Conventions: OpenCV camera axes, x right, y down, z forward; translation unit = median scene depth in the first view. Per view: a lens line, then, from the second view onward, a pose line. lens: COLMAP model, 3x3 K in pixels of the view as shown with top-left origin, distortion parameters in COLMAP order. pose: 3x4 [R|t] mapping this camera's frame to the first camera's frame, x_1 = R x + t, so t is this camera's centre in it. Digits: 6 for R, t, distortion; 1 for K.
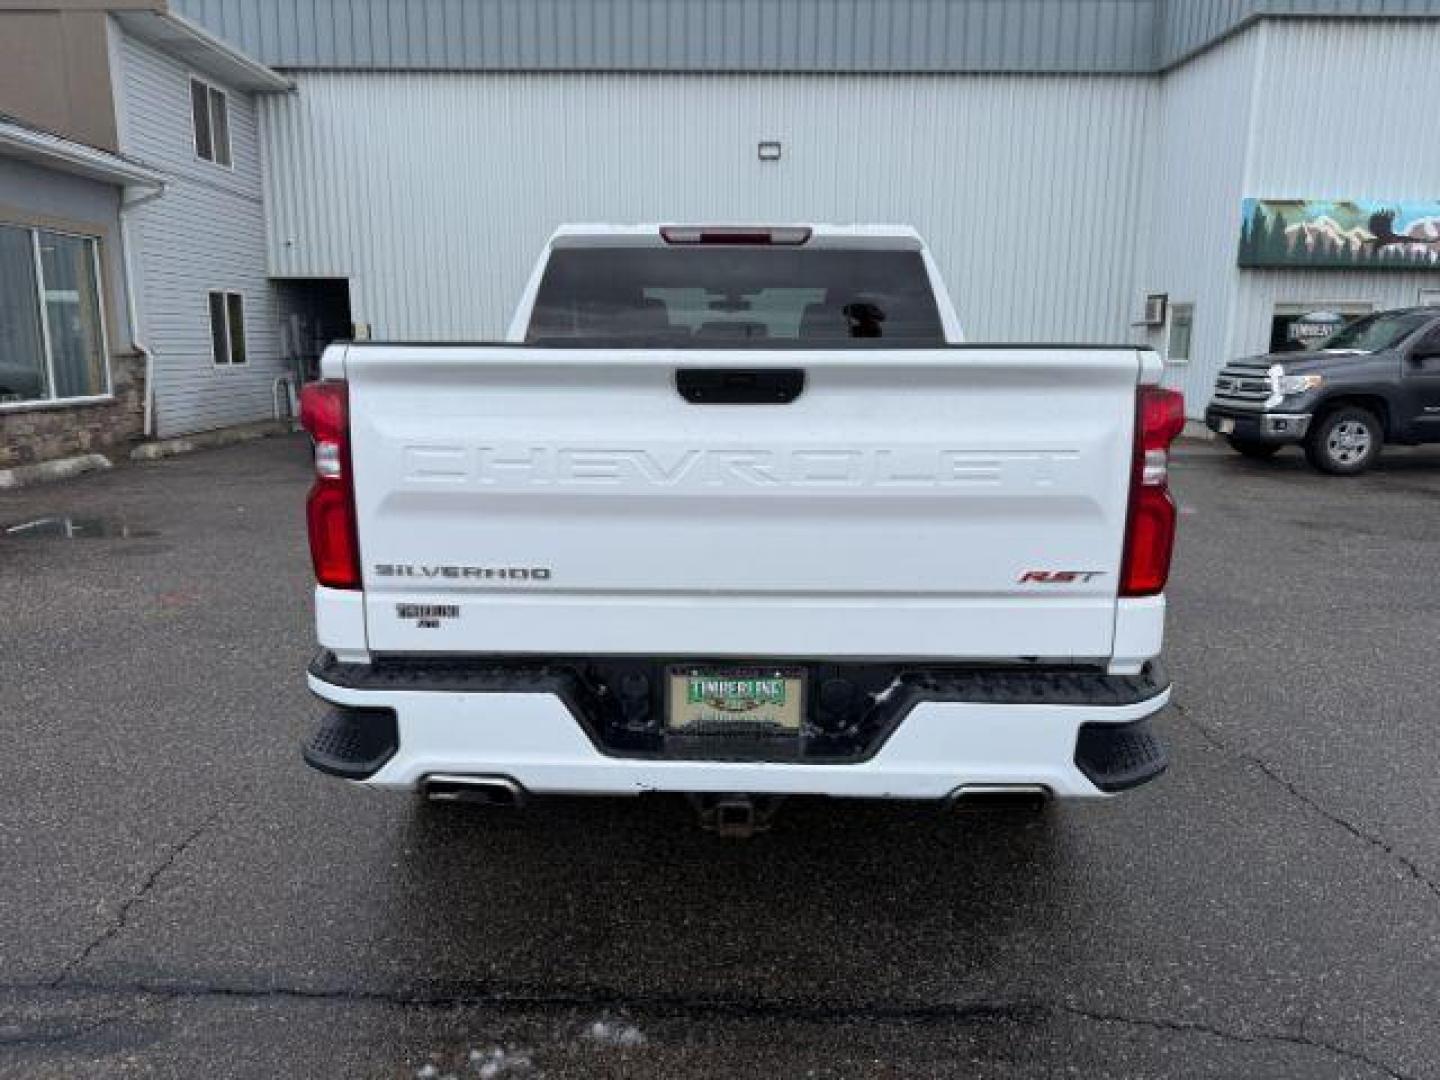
lens RADIAL K [[1030.1, 0, 713.7], [0, 1030.1, 530.6], [0, 0, 1]] dist [0.027935, -0.037306]
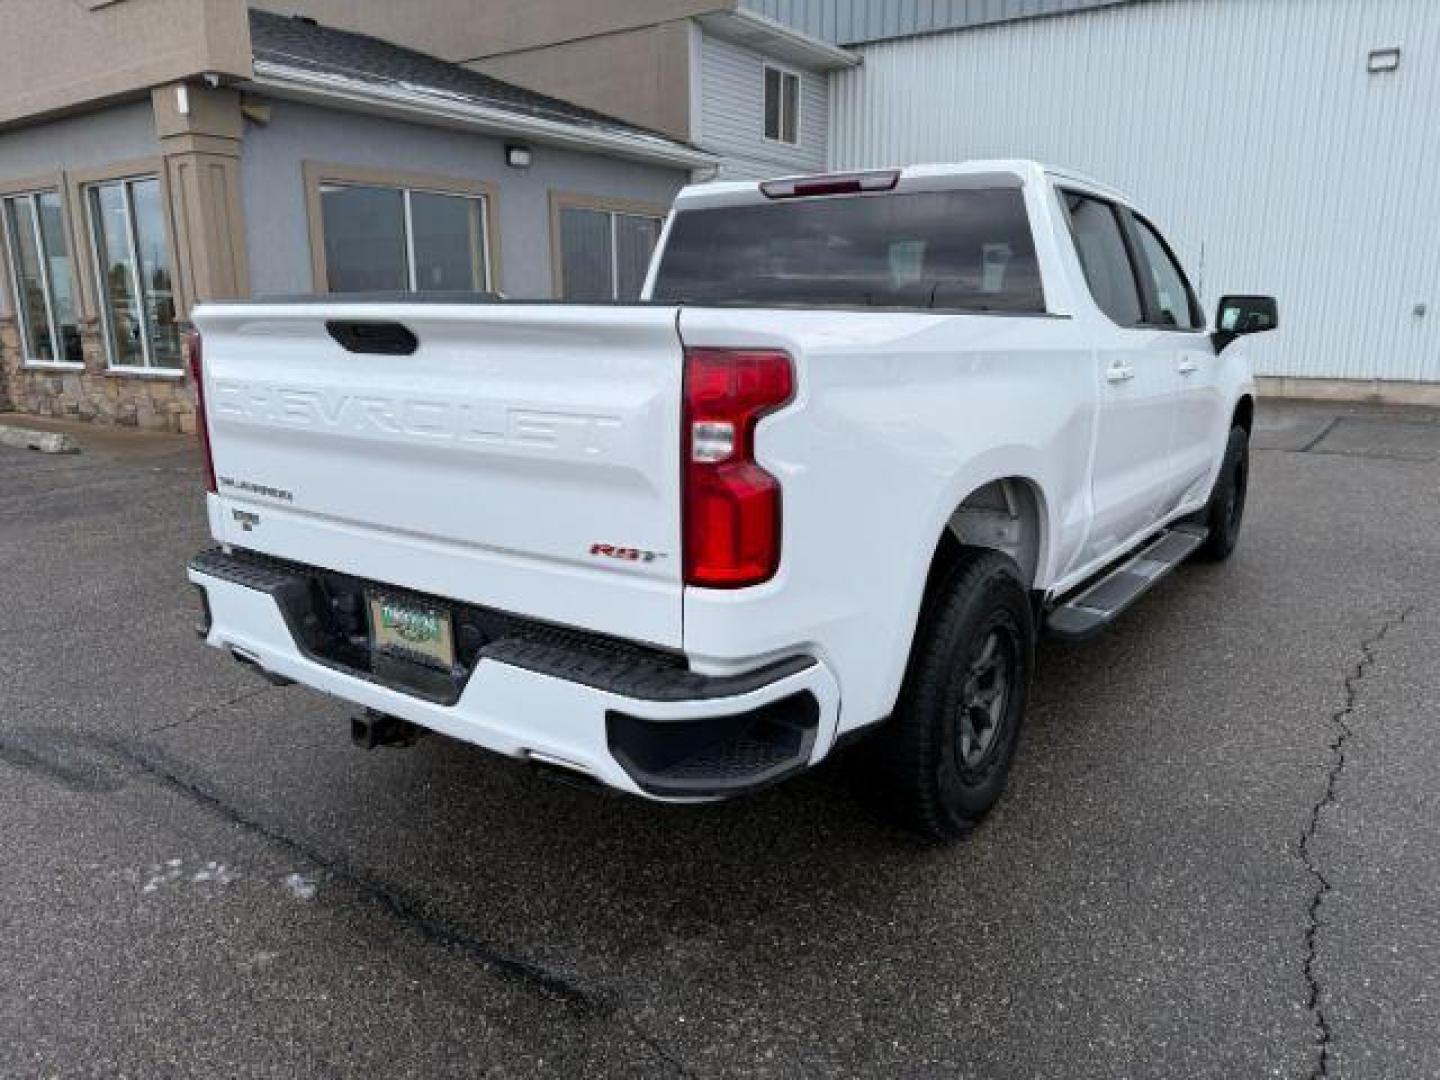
lens RADIAL K [[1030.1, 0, 709.9], [0, 1030.1, 535.1], [0, 0, 1]] dist [0.027935, -0.037306]
pose [[0.821223, 0.118697, -0.558126, 0.515221], [-0.096263, 0.992925, 0.069525, -0.024215], [0.562429, -0.003369, 0.826839, 0.161976]]
